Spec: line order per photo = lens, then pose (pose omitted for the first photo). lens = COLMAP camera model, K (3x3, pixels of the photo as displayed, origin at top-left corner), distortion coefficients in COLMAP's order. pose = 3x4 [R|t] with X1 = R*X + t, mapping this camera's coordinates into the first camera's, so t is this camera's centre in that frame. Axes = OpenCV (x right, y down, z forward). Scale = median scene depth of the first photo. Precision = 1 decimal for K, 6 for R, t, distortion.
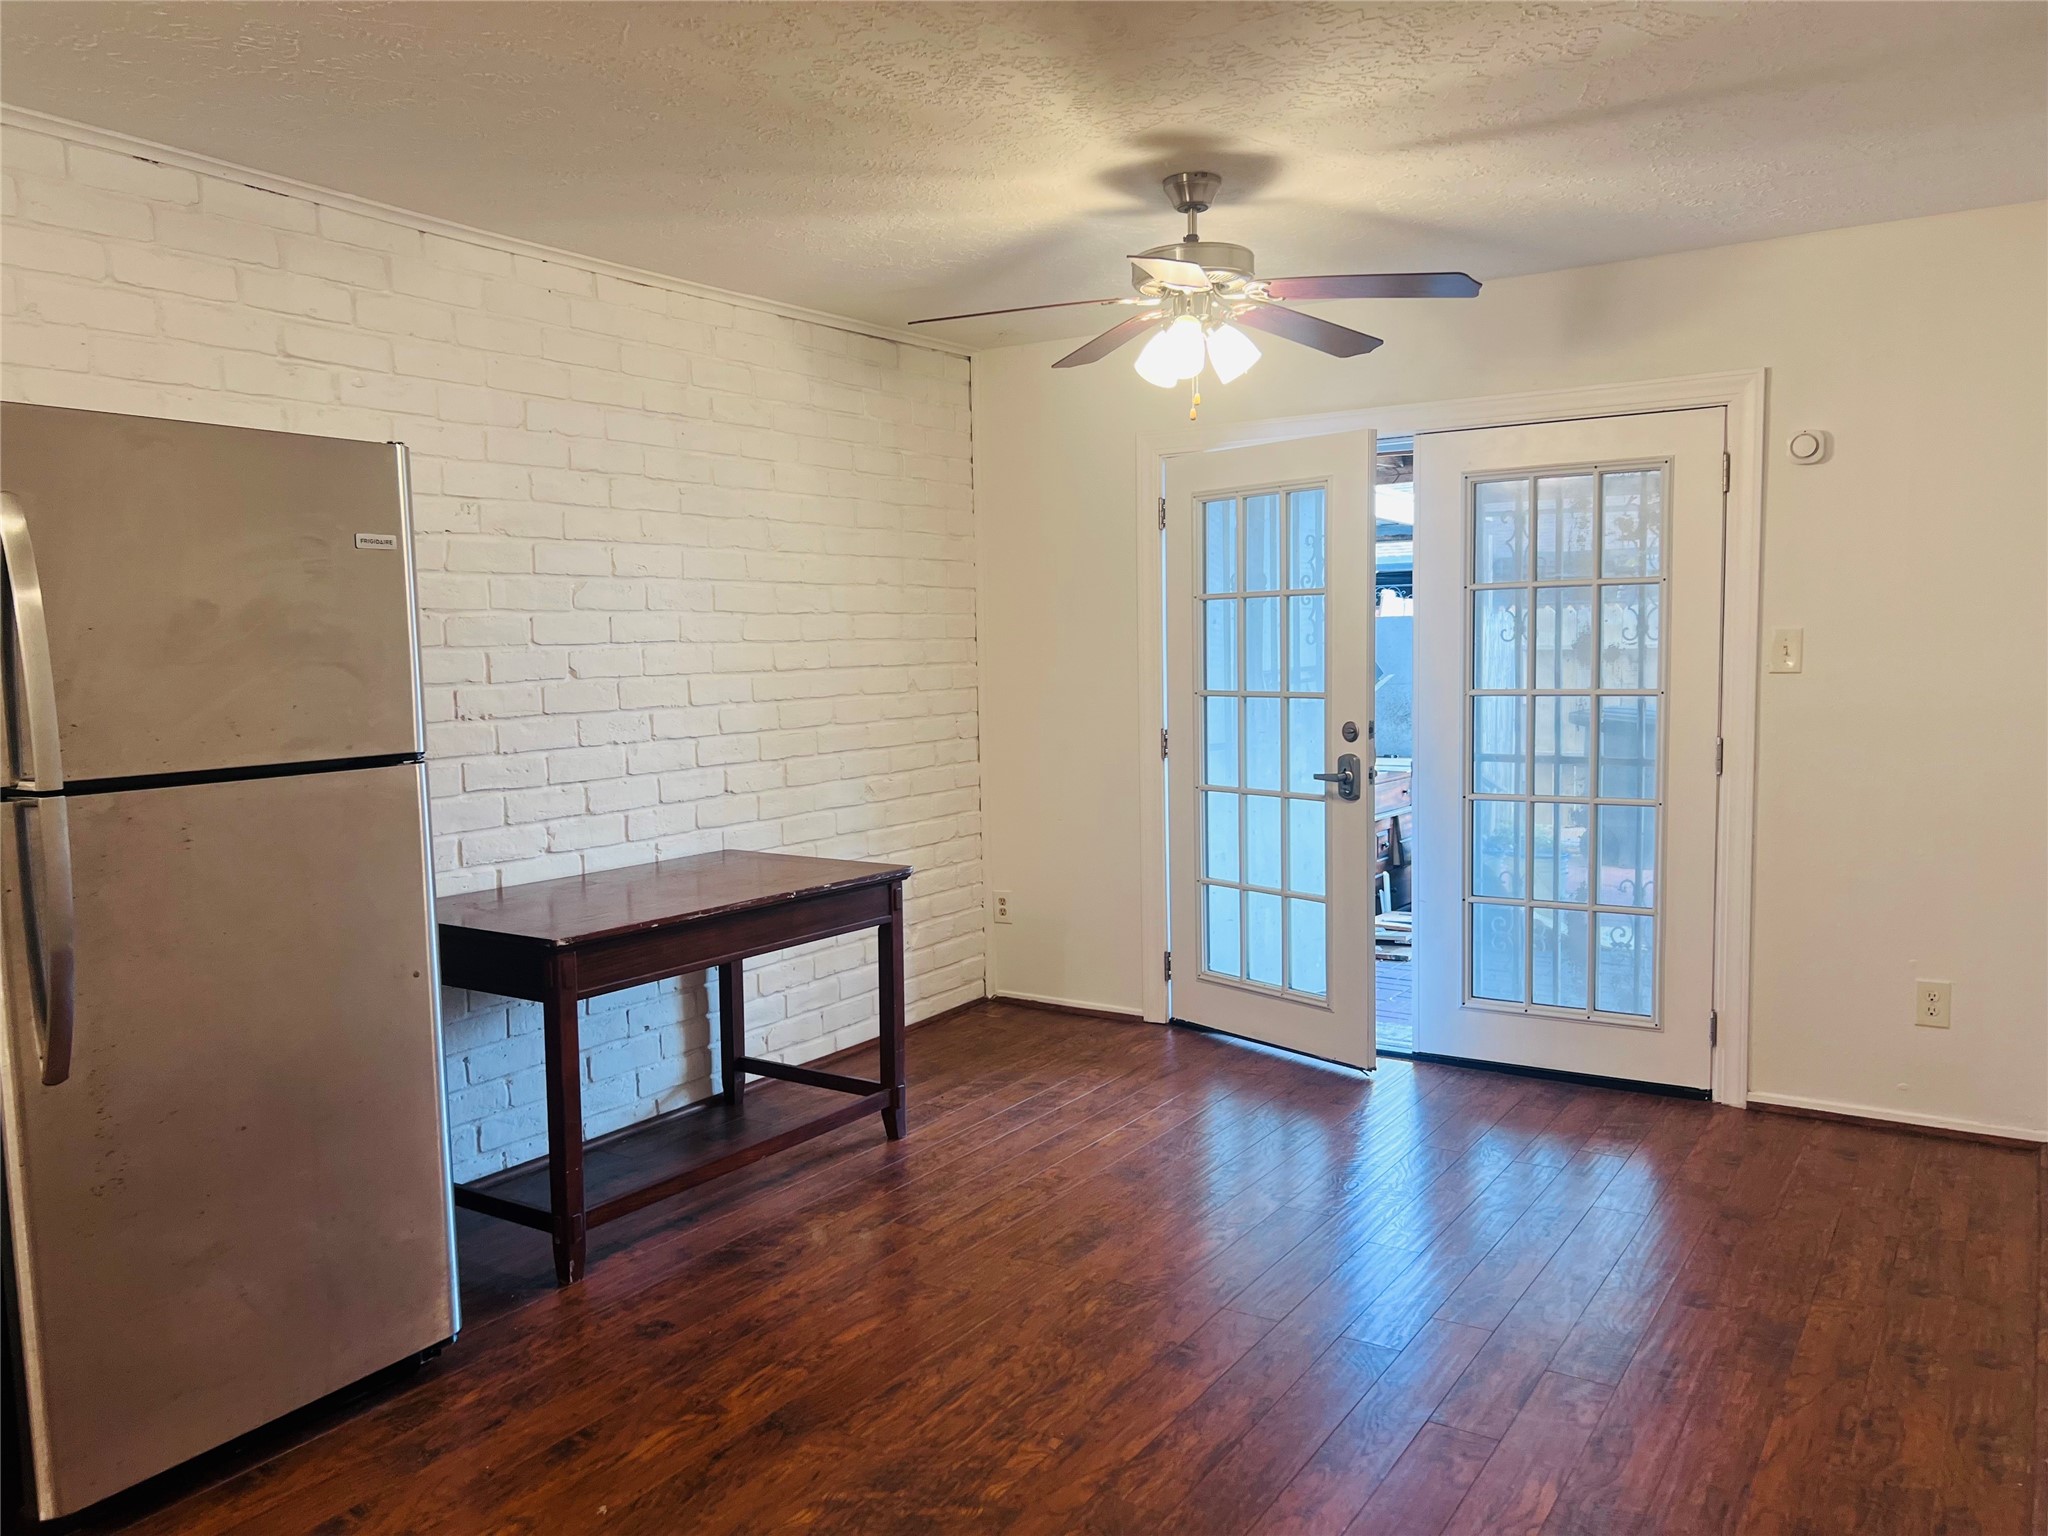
lens RADIAL K [[1529.2, 0, 1026.0], [0, 1529.2, 783.7], [0, 0, 1]] dist [0.065429, -0.081002]
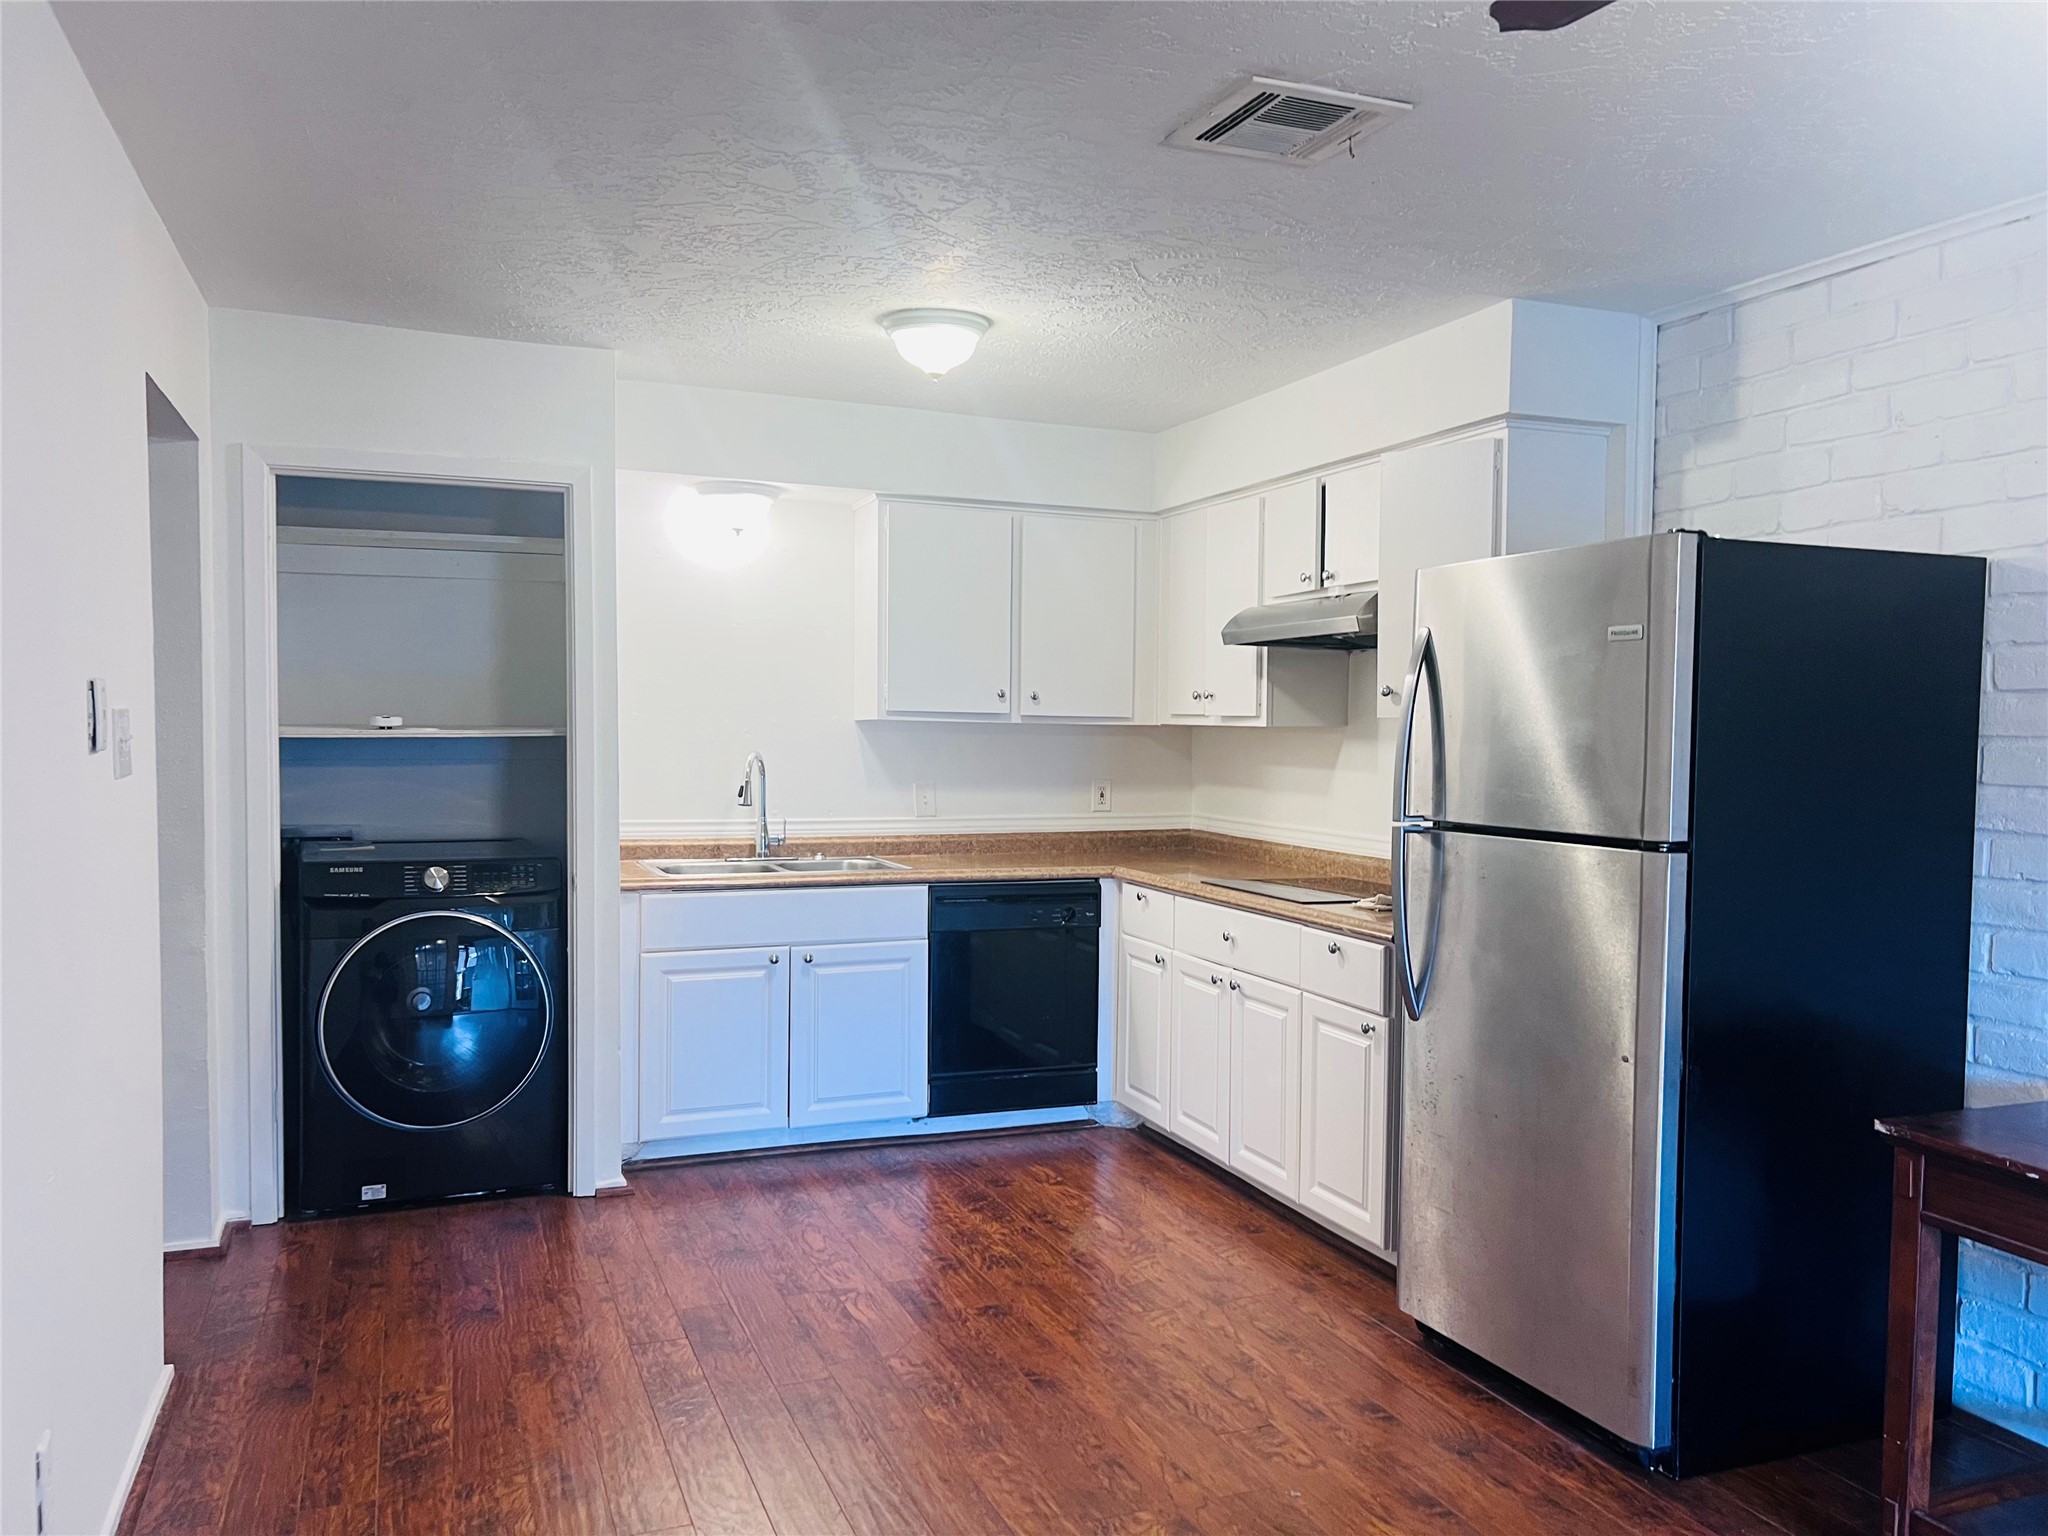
lens RADIAL K [[1529.2, 0, 1026.0], [0, 1529.2, 783.7], [0, 0, 1]] dist [0.065429, -0.081002]
pose [[-0.571881, 0.049107, -0.818866, 0.659548], [-0.077823, 0.990457, 0.113748, -0.141599], [0.816637, 0.128777, -0.562601, 1.257510]]
